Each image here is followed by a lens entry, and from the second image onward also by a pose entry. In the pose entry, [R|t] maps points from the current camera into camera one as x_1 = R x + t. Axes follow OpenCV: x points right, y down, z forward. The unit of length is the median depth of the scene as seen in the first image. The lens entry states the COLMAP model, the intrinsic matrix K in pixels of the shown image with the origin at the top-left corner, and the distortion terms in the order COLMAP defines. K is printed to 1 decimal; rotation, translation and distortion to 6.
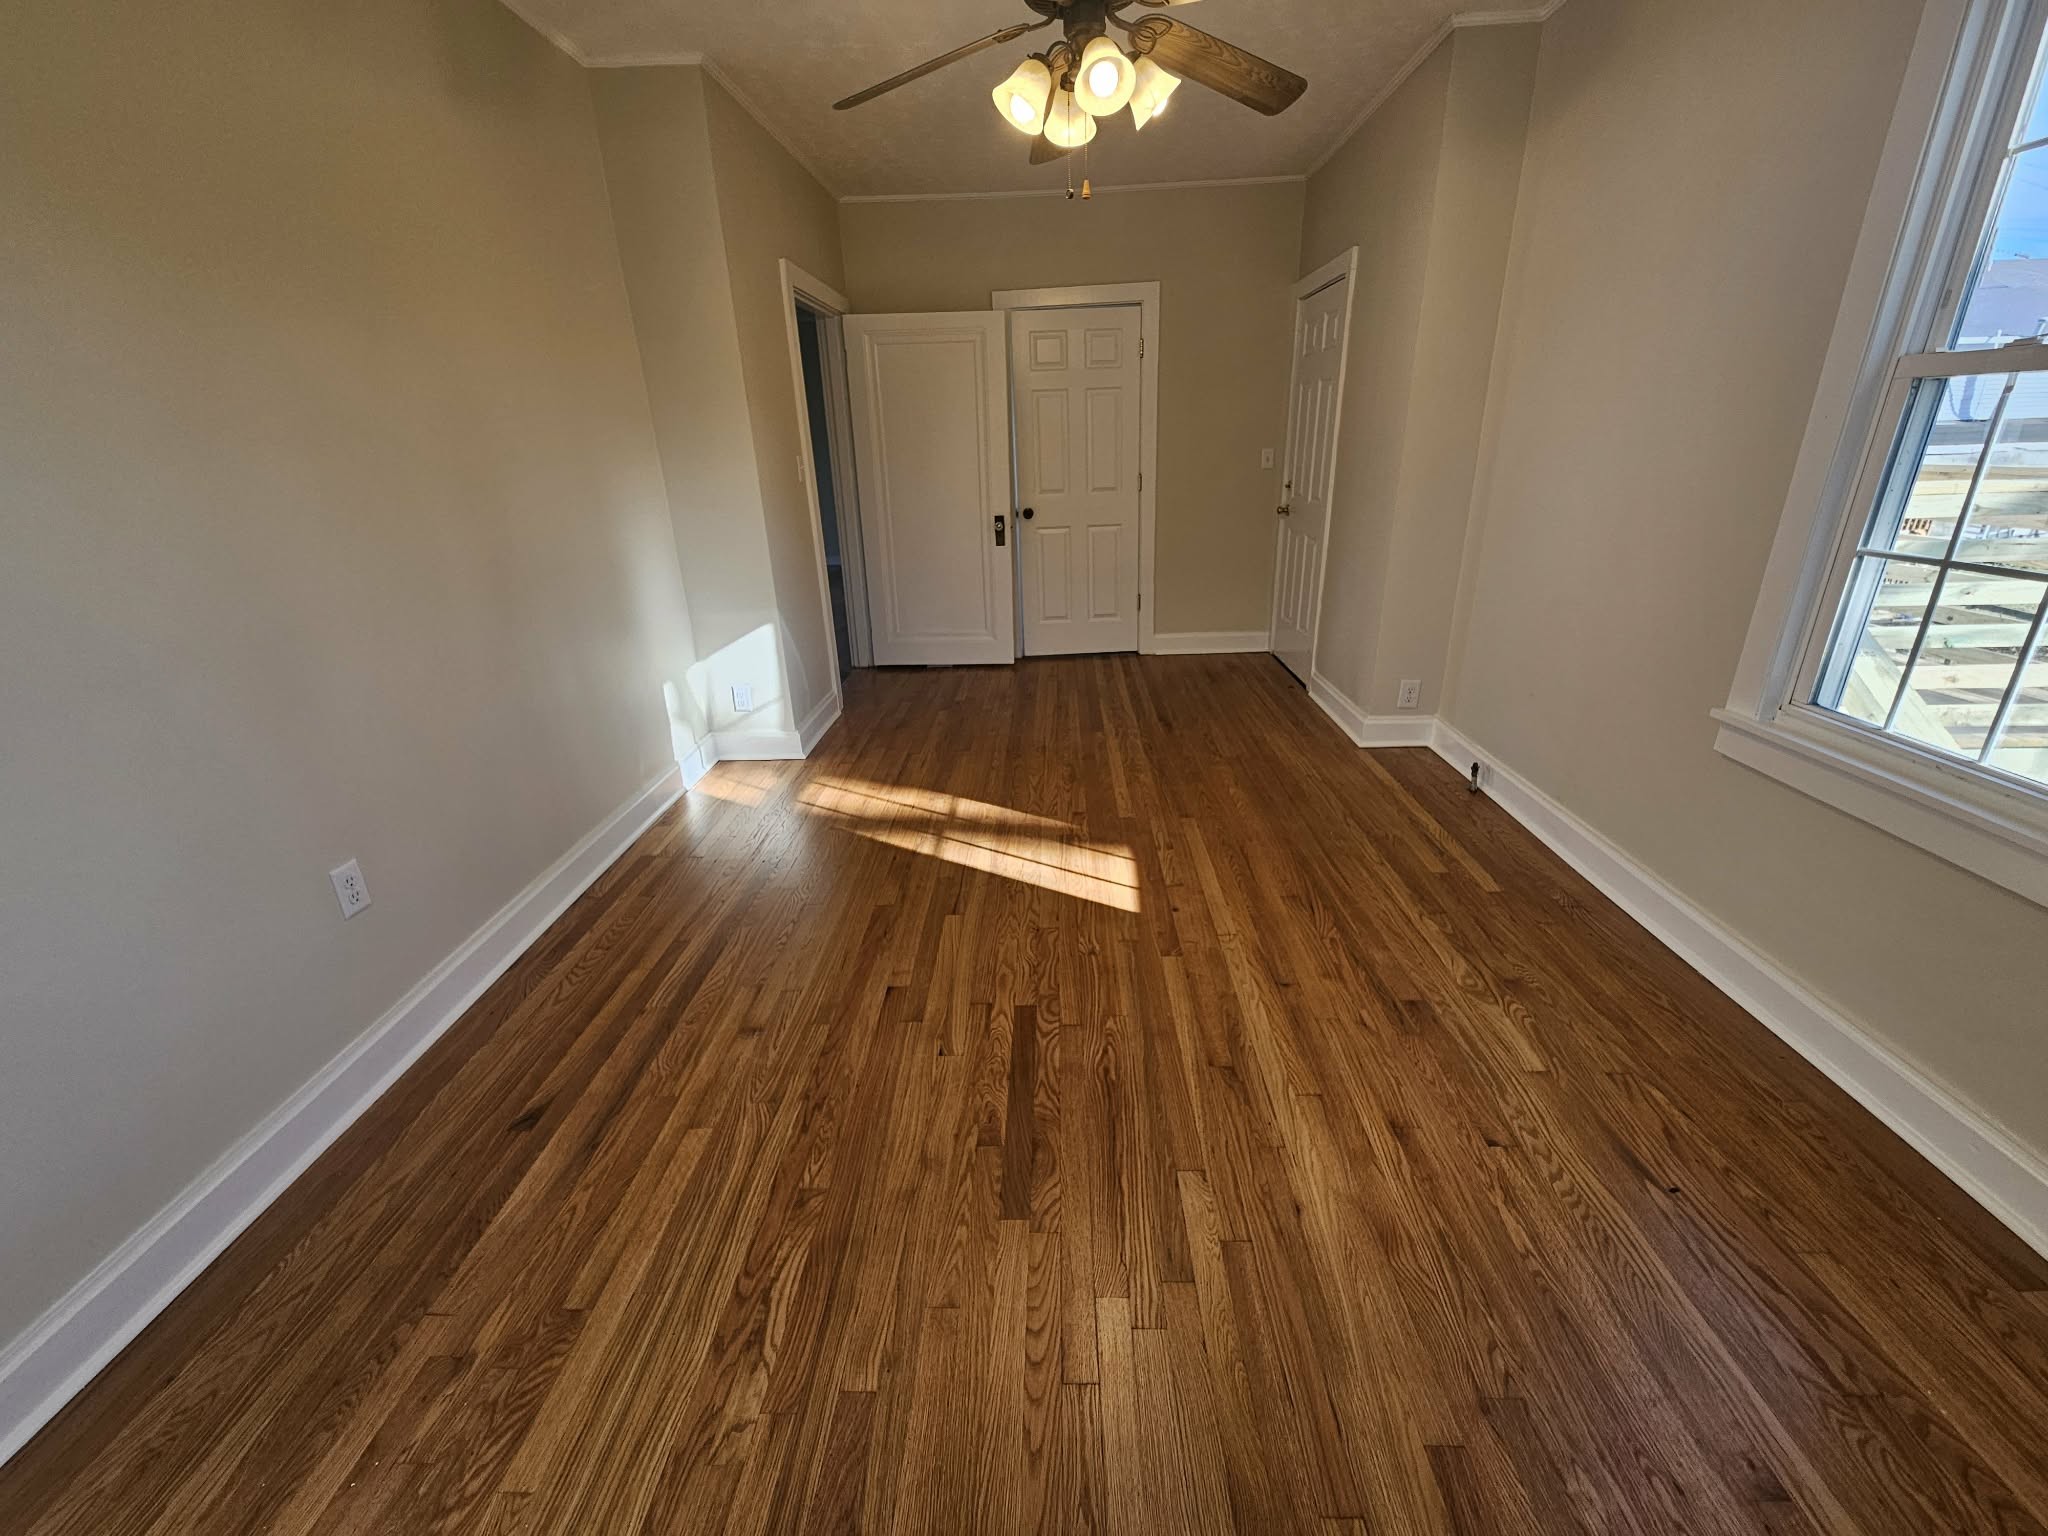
lens RADIAL K [[848.3, 0, 1024.0], [0, 848.3, 768.0], [0, 0, 1]] dist [0.002044, -0.000273]
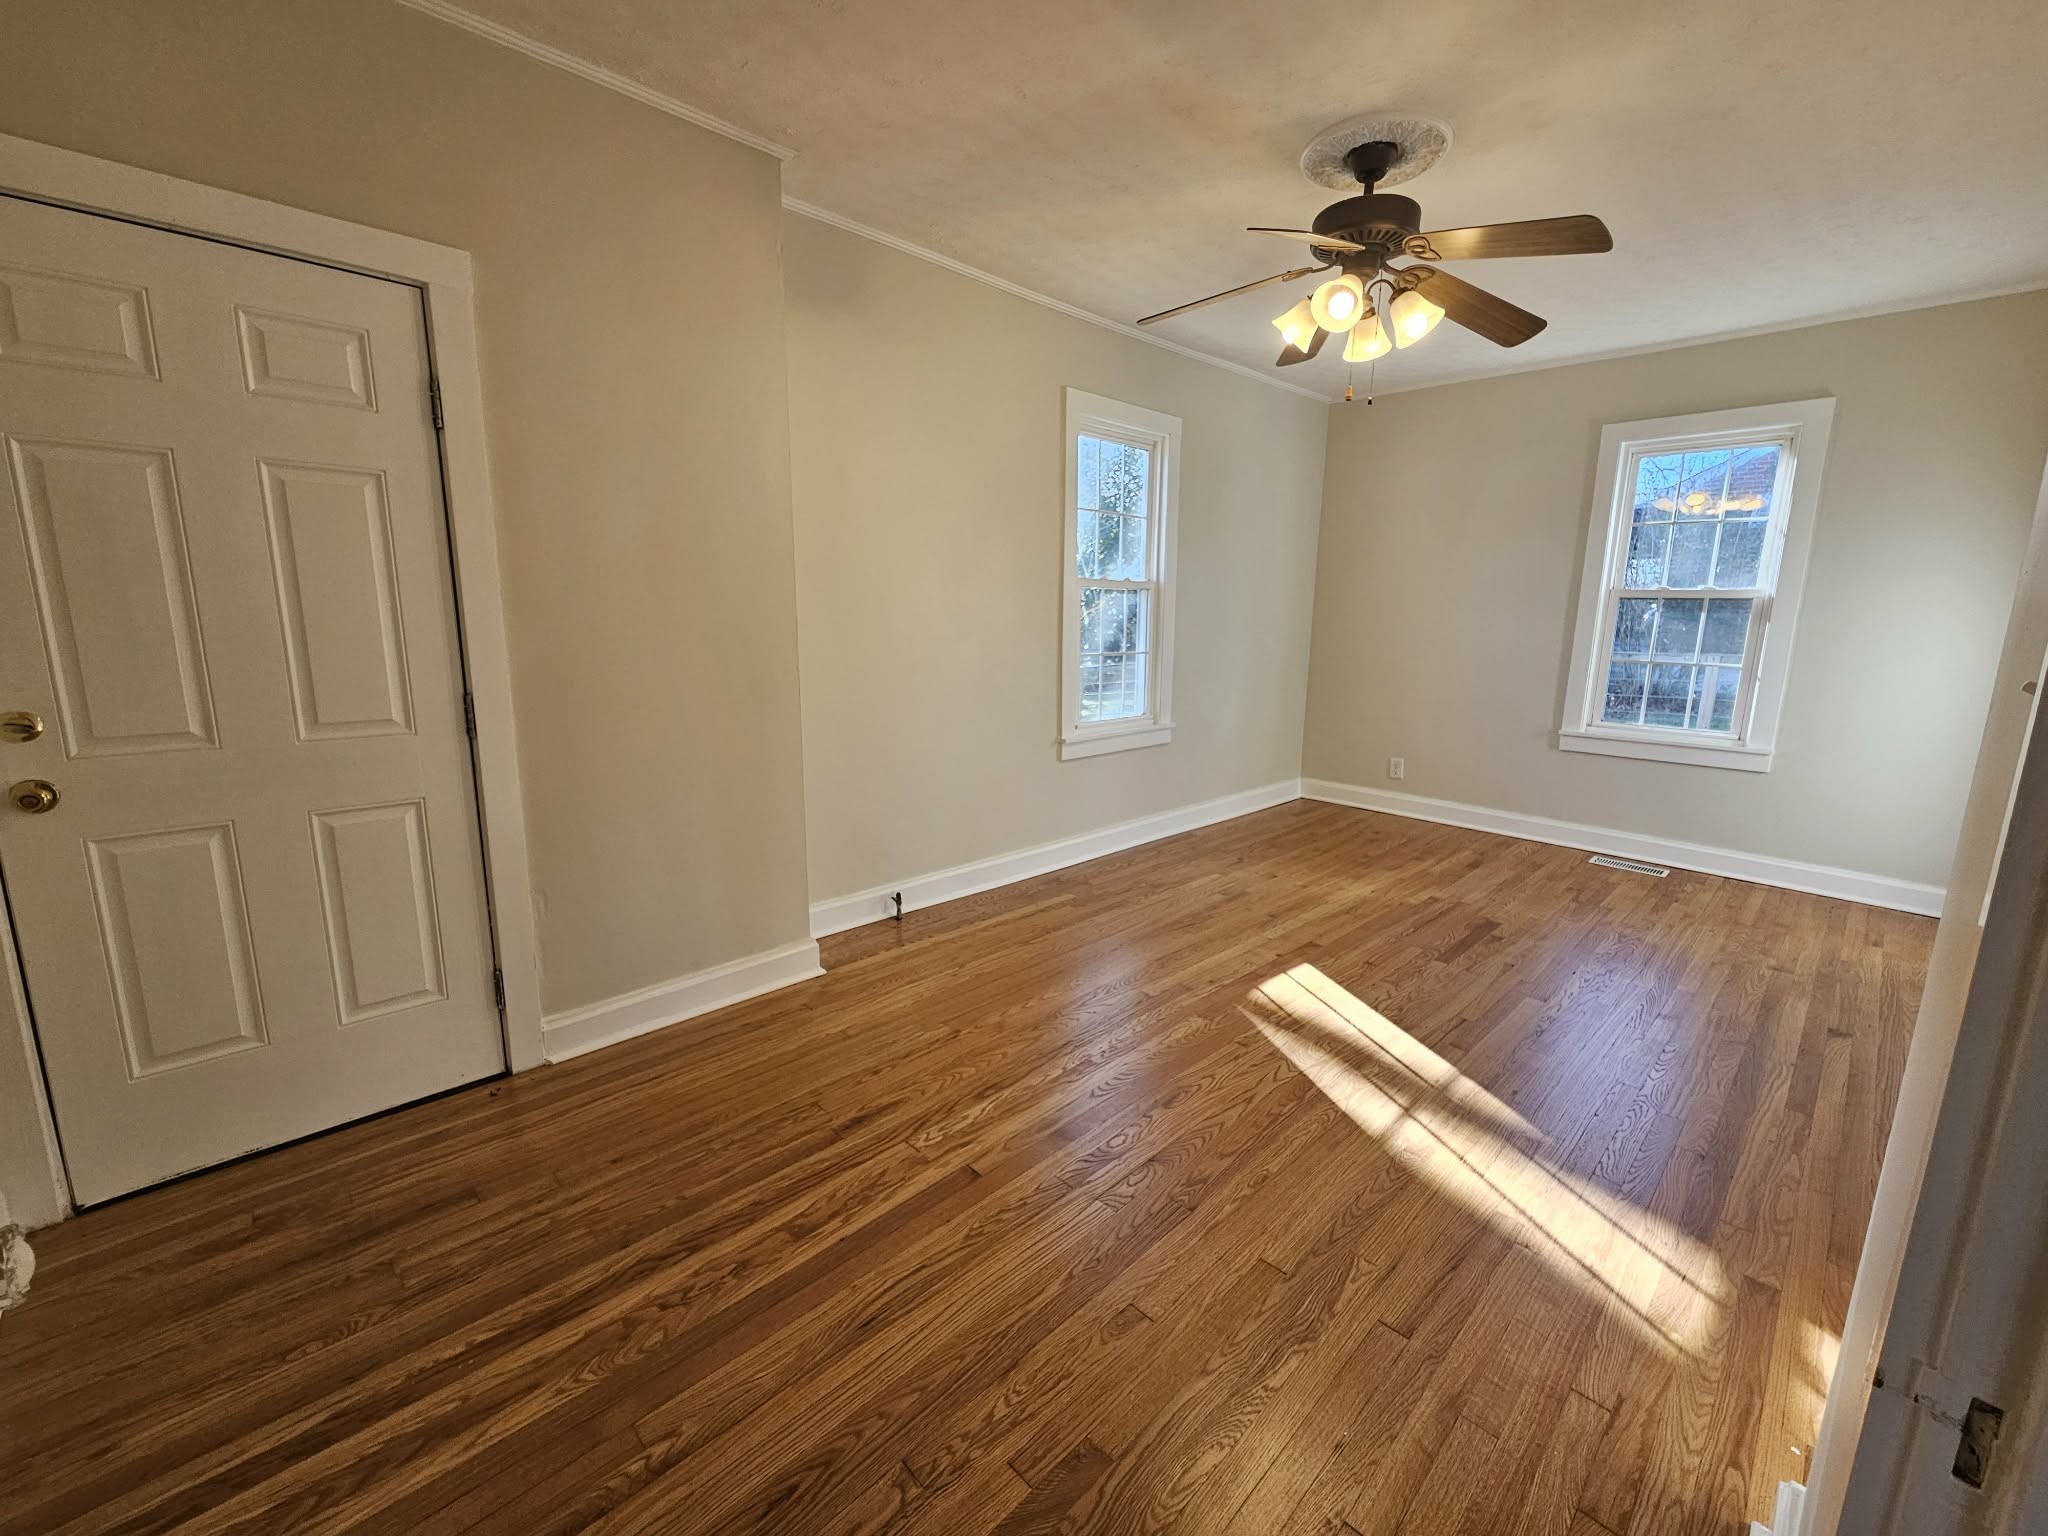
lens RADIAL K [[848.3, 0, 1024.0], [0, 848.3, 768.0], [0, 0, 1]] dist [0.002044, -0.000273]
pose [[-0.724265, -0.109507, 0.680770, -0.341670], [0.257058, 0.873250, 0.413951, -0.632117], [-0.639813, 0.474807, -0.604315, 1.703942]]
